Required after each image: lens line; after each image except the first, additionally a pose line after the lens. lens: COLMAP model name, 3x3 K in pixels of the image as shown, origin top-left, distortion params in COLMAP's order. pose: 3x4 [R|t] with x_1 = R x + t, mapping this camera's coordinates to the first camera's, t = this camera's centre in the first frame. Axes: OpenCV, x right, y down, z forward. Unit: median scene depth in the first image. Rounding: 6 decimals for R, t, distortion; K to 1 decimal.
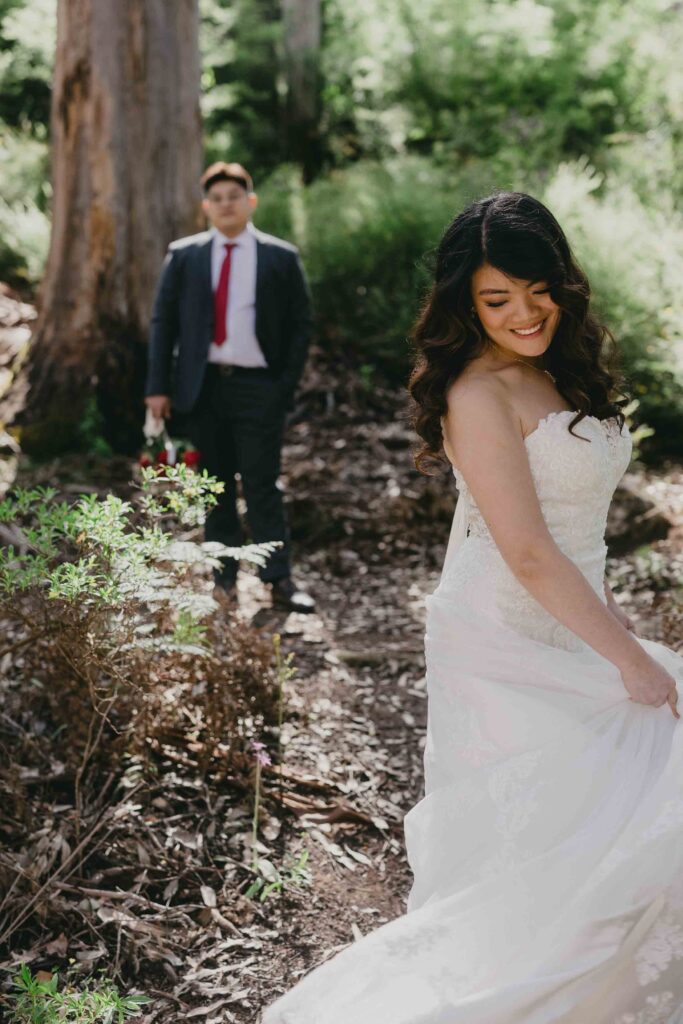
lens RADIAL K [[1540.7, 0, 331.3], [0, 1540.7, 480.0], [0, 0, 1]] dist [0.025559, 0.053297]
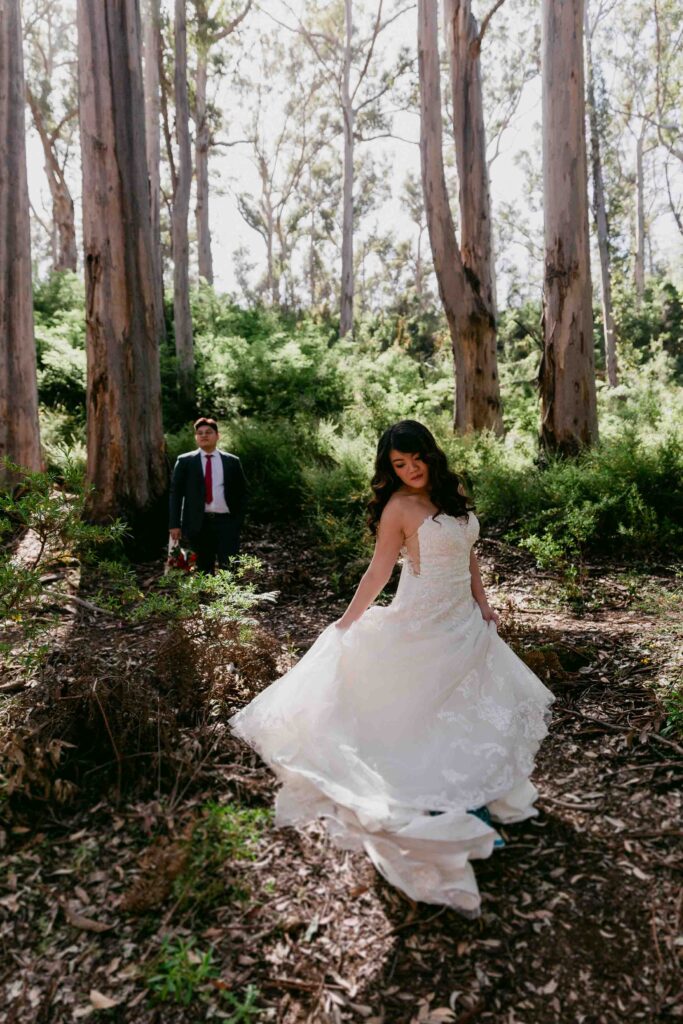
lens RADIAL K [[742.4, 0, 335.3], [0, 742.4, 485.9], [0, 0, 1]] dist [0.028414, -0.006715]
pose [[0.979281, -0.047032, 0.196969, -0.063764], [0.069670, 0.991528, -0.109628, 0.007815], [-0.190145, 0.121080, 0.974261, -0.006832]]
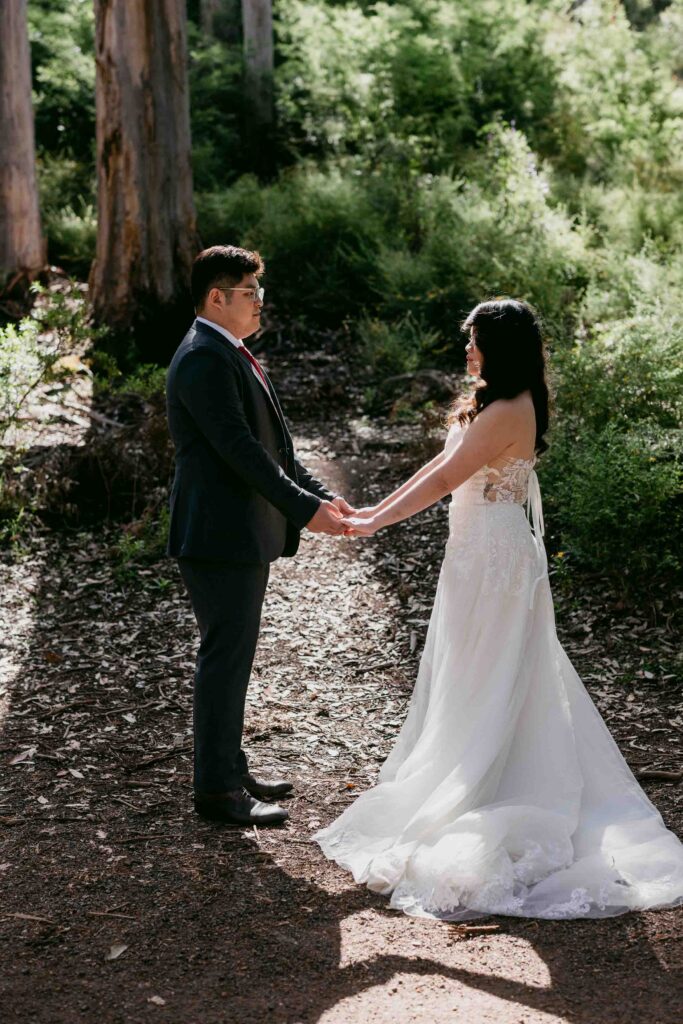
lens RADIAL K [[1540.7, 0, 331.3], [0, 1540.7, 480.0], [0, 0, 1]] dist [0.025559, 0.053297]
pose [[0.999420, -0.032775, 0.009228, 0.037399], [0.032472, 0.998983, 0.031281, 0.051604], [-0.010244, -0.030963, 0.999468, -0.648454]]
